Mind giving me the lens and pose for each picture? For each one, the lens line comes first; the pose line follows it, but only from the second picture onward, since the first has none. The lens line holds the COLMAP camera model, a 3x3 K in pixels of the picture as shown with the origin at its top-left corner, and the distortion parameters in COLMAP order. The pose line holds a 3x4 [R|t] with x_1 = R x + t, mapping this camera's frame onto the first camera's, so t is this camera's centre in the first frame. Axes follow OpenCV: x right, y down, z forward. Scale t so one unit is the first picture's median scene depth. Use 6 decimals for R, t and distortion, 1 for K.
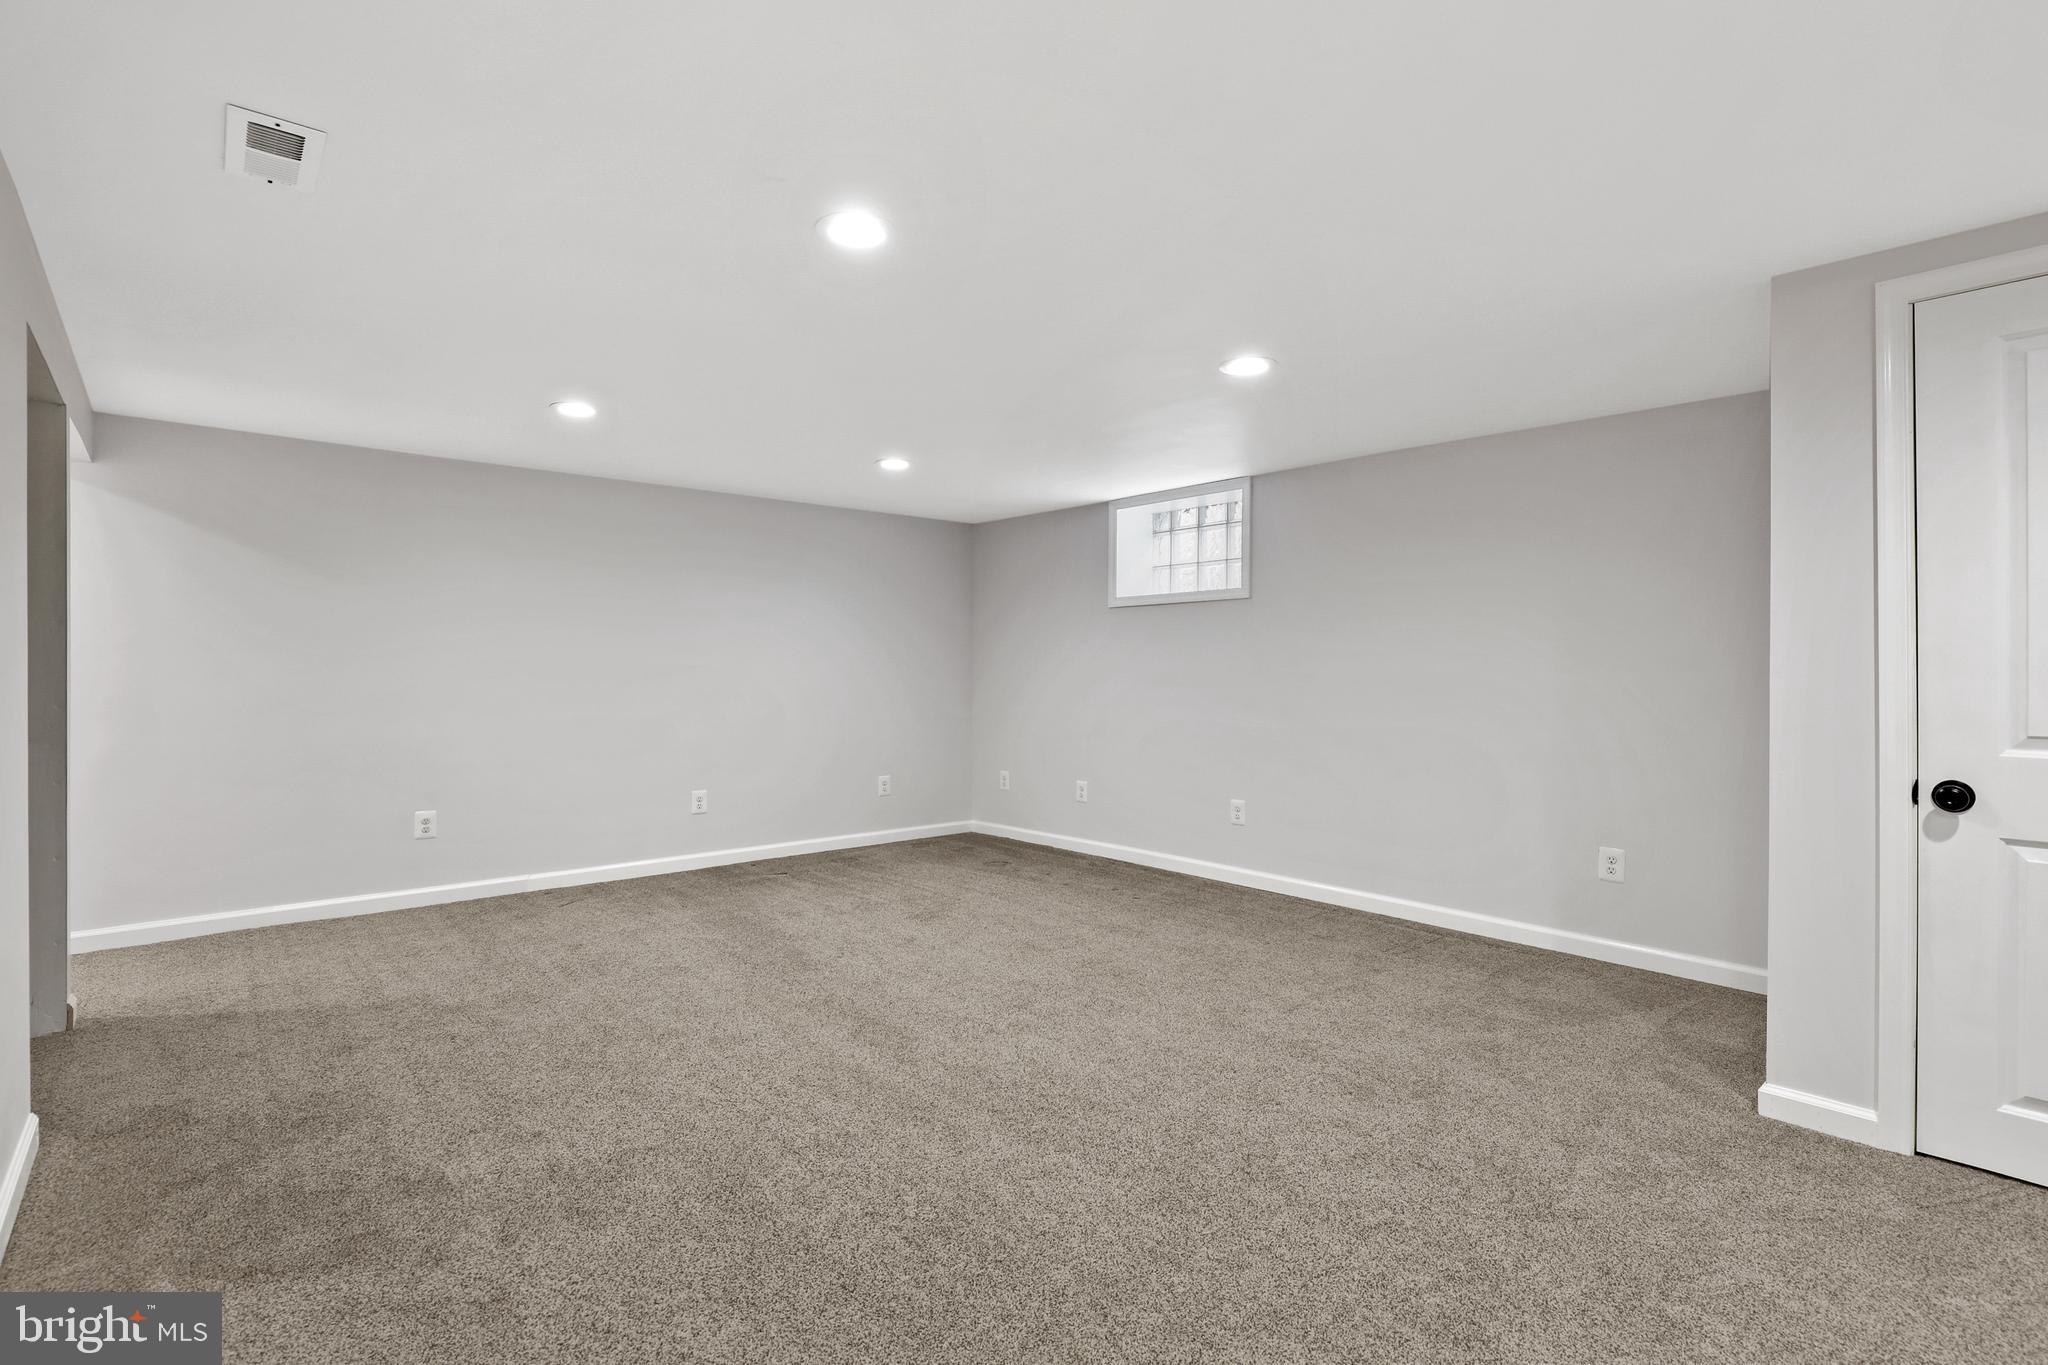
lens RADIAL K [[961.9, 0, 1019.8], [0, 961.9, 666.6], [0, 0, 1]] dist [-0.008942, 0.000689]
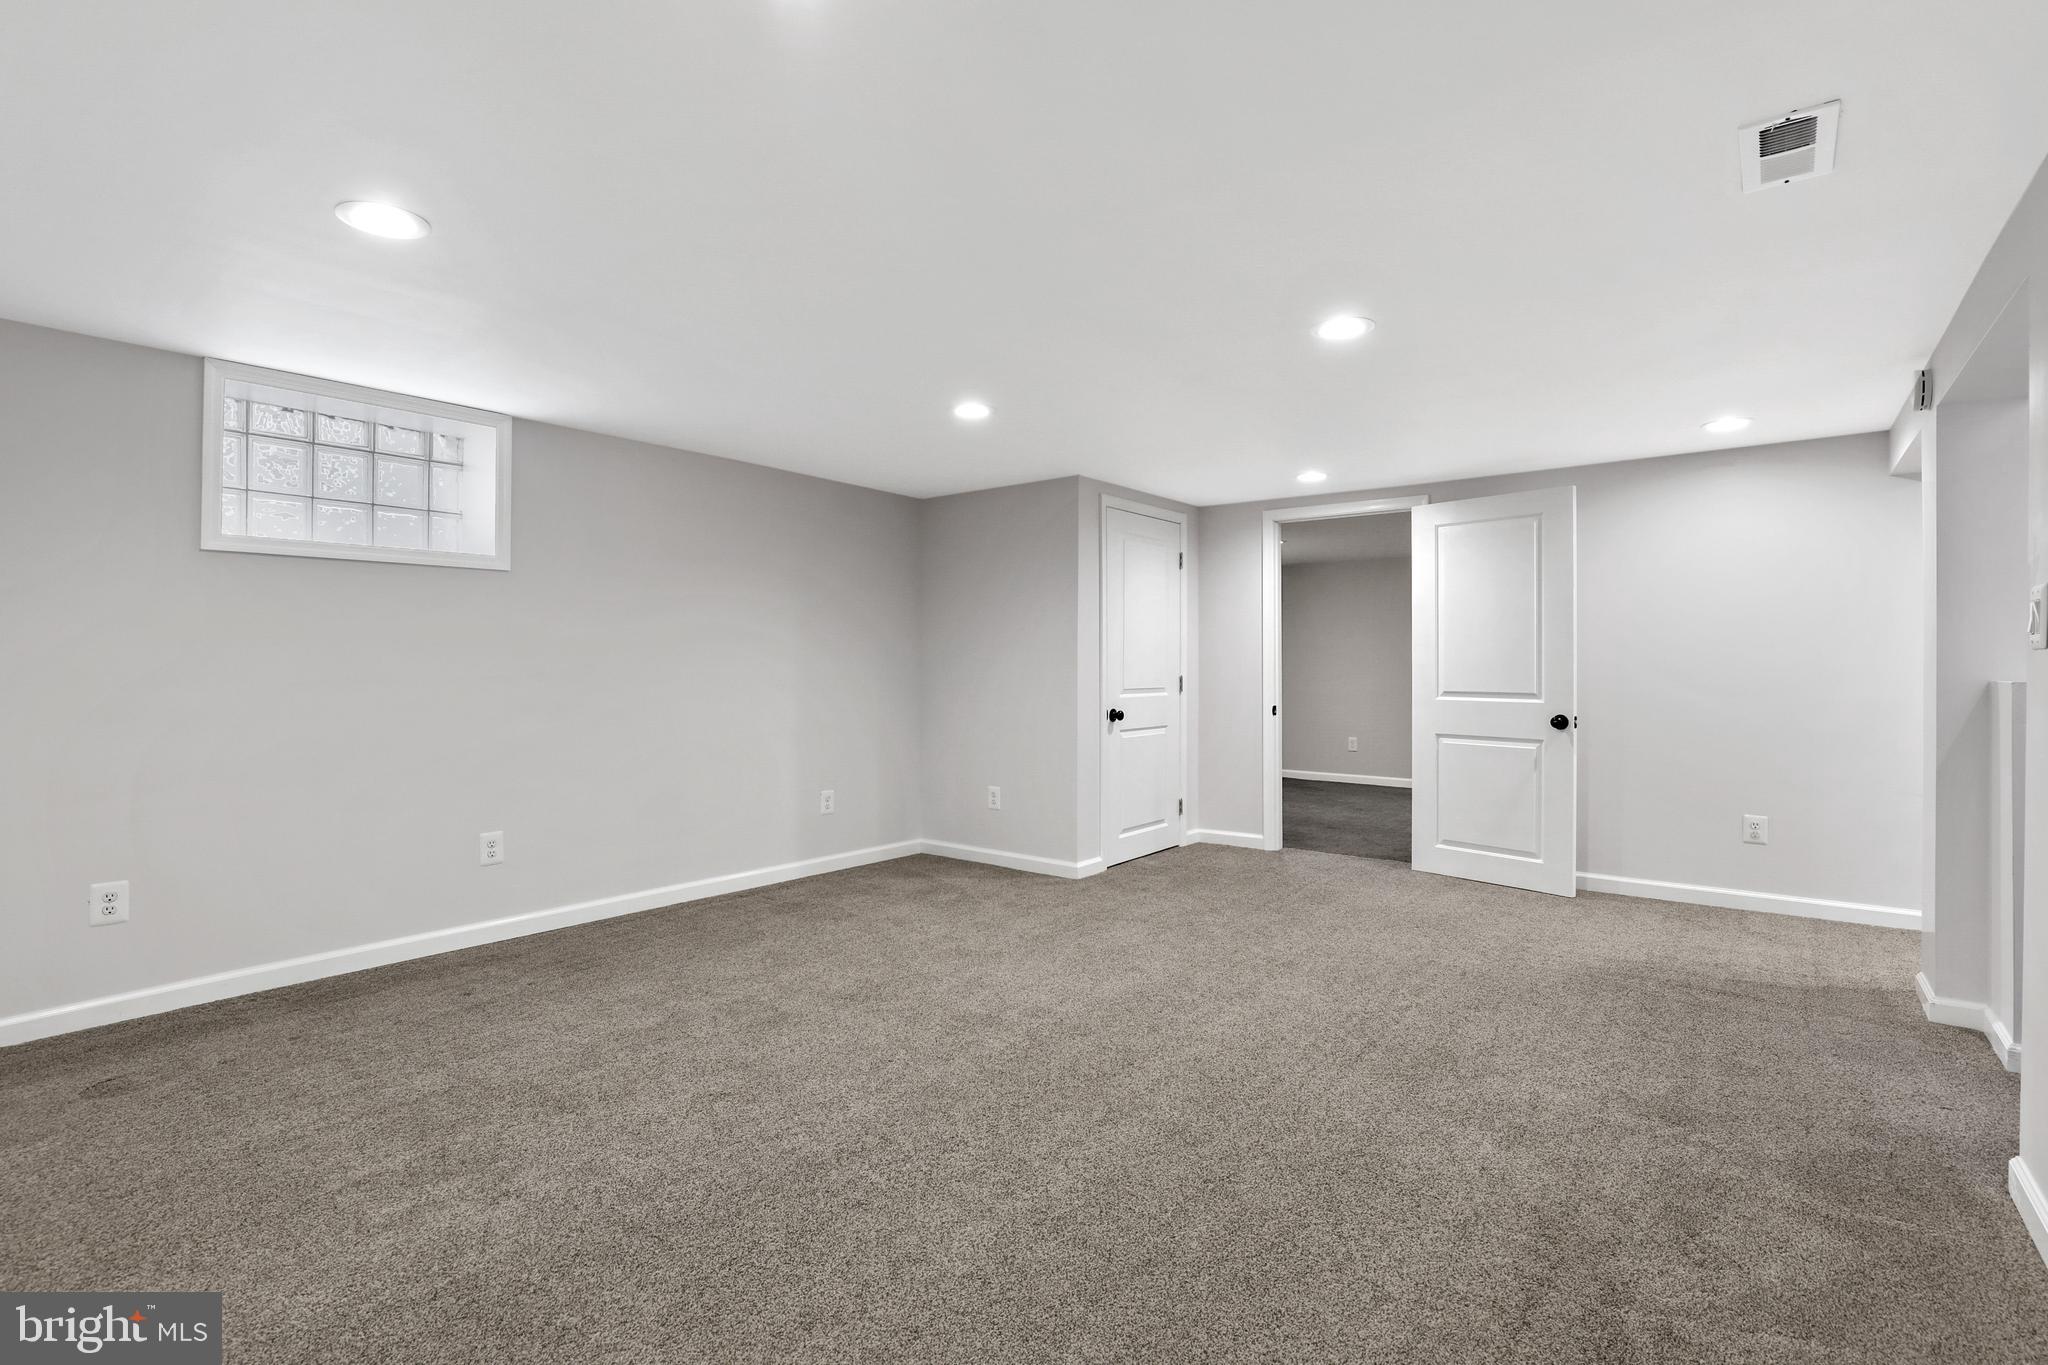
lens RADIAL K [[961.9, 0, 1019.8], [0, 961.9, 666.6], [0, 0, 1]] dist [-0.008942, 0.000689]
pose [[-0.177641, -0.004330, 0.984086, -0.732828], [-0.002299, 0.999989, 0.003985, 0.002892], [-0.984093, -0.001555, -0.177649, 0.887012]]
